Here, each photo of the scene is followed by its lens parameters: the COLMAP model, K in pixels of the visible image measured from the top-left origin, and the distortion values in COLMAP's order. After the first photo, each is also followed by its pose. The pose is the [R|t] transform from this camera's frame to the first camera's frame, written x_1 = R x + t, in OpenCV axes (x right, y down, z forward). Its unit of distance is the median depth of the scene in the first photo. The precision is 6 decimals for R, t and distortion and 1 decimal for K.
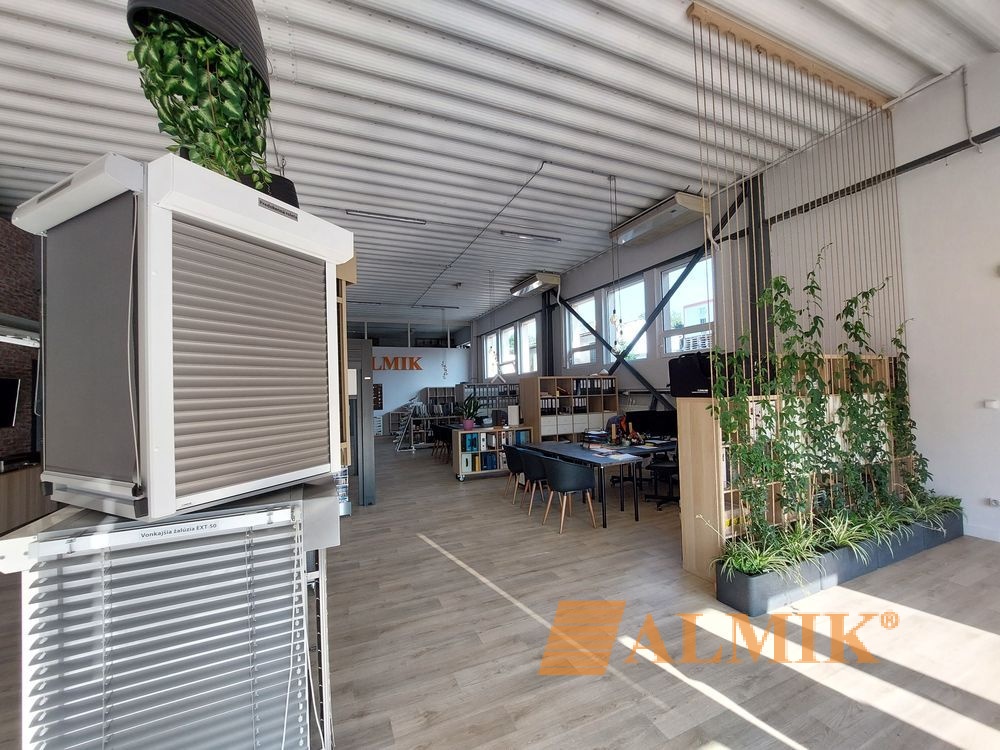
lens RADIAL K [[398.3, 0, 498.9], [0, 398.3, 381.6], [0, 0, 1]] dist [-0.018698, 0.000723]
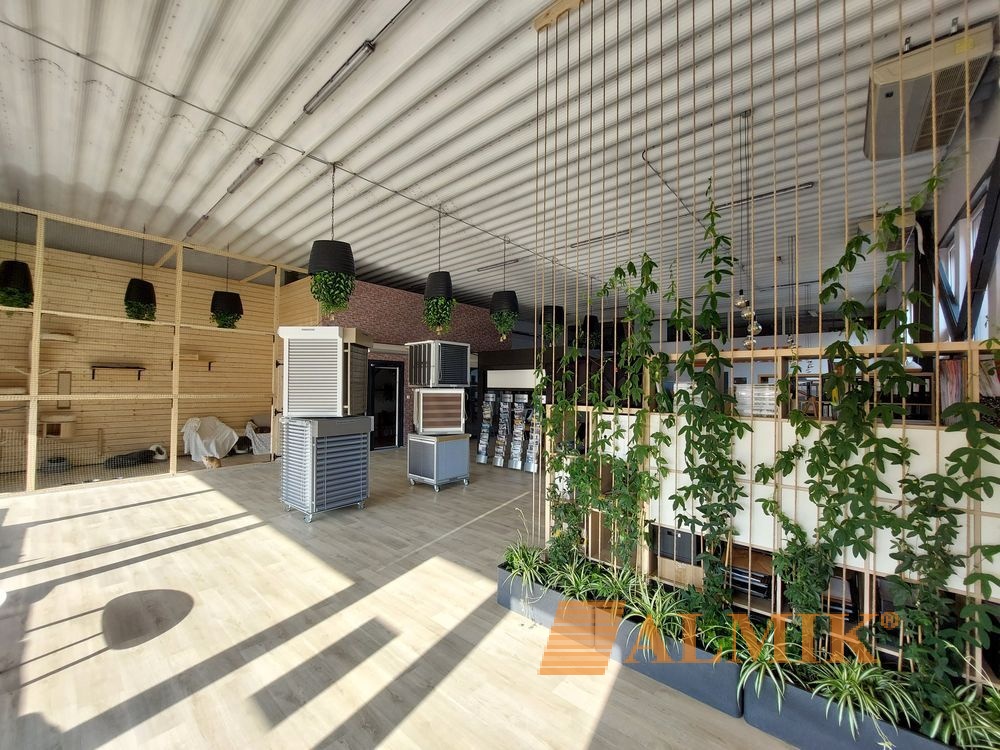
lens RADIAL K [[398.3, 0, 496.9], [0, 398.3, 380.1], [0, 0, 1]] dist [-0.018698, 0.000723]
pose [[0.433590, 0.017573, -0.900939, 1.114525], [0.004310, 0.999758, 0.021574, -0.035265], [0.901100, -0.013238, 0.433410, 0.352005]]
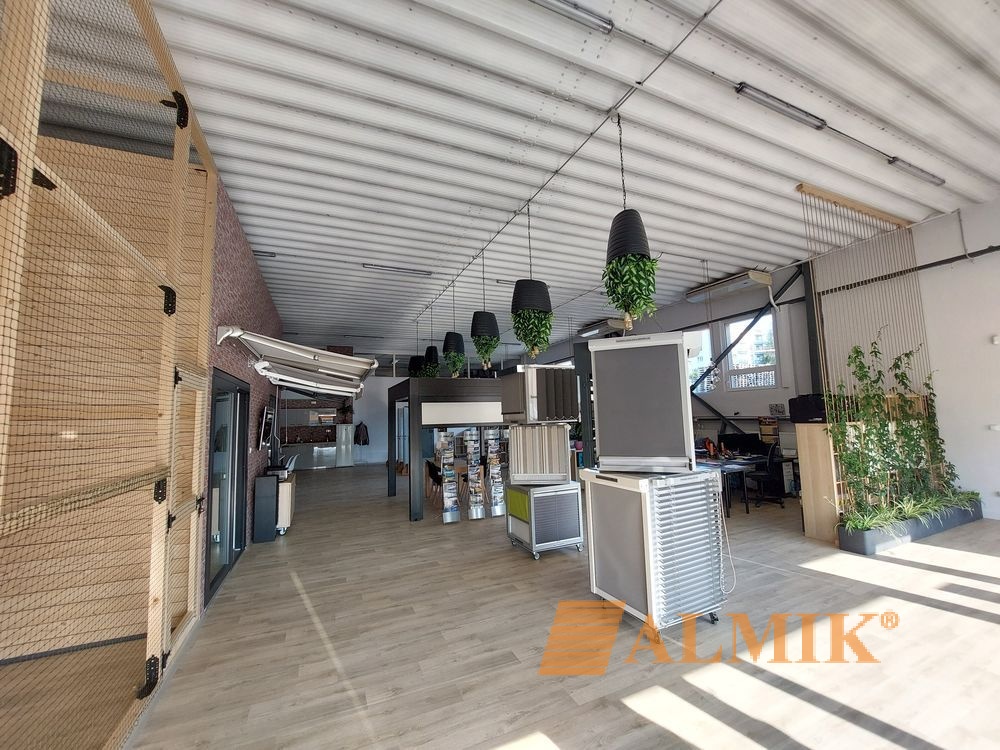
lens RADIAL K [[398.3, 0, 498.3], [0, 398.3, 377.1], [0, 0, 1]] dist [-0.018698, 0.000723]
pose [[0.999925, 0.002600, 0.011943, -0.664164], [-0.001701, 0.997207, -0.074663, -0.020822], [-0.012104, 0.074637, 0.997137, -0.483341]]
